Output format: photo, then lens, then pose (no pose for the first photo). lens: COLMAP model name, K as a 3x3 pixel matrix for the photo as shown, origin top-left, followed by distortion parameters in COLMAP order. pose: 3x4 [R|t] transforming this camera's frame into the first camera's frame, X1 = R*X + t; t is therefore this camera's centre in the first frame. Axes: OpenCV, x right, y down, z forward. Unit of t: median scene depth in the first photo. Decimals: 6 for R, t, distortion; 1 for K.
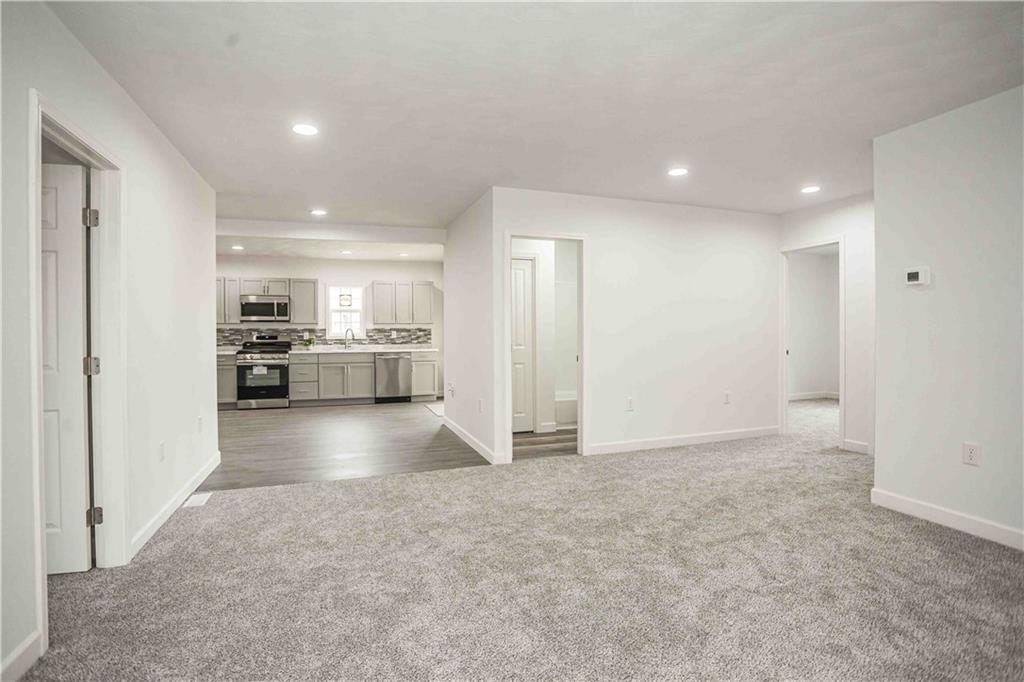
lens RADIAL K [[508.0, 0, 504.1], [0, 508.0, 337.2], [0, 0, 1]] dist [-0.079807, 0.039472]
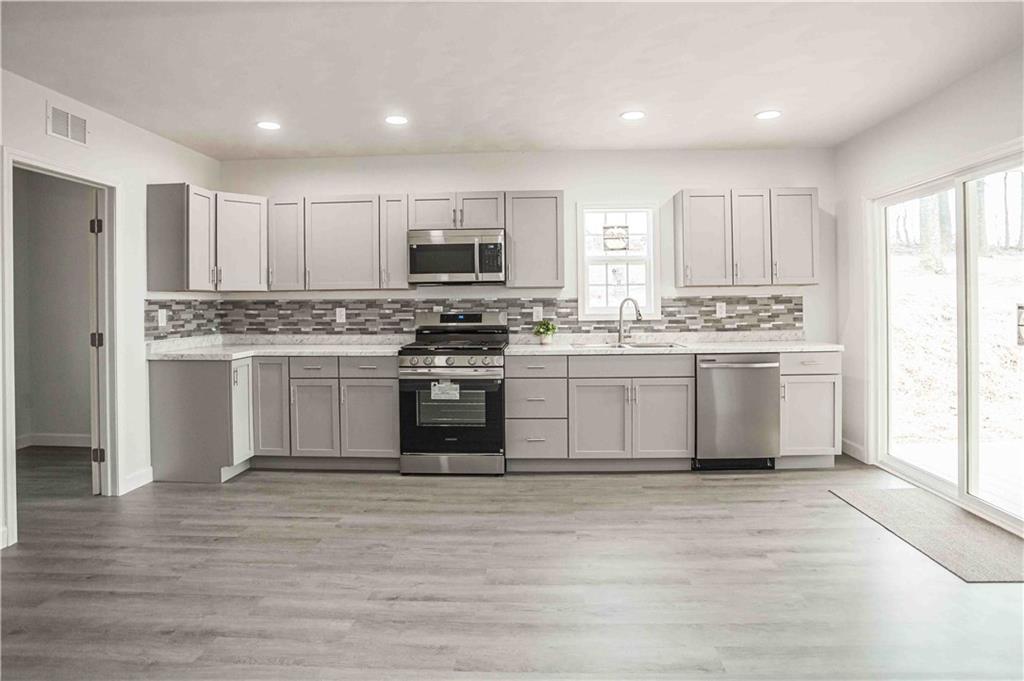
lens RADIAL K [[560.0, 0, 513.5], [0, 560.0, 303.4], [0, 0, 1]] dist [-0.024736, 0.001558]
pose [[0.930490, -0.004210, -0.366294, -0.226943], [0.002565, 0.999984, -0.004978, -0.010242], [0.366309, 0.003693, 0.930486, 0.510074]]
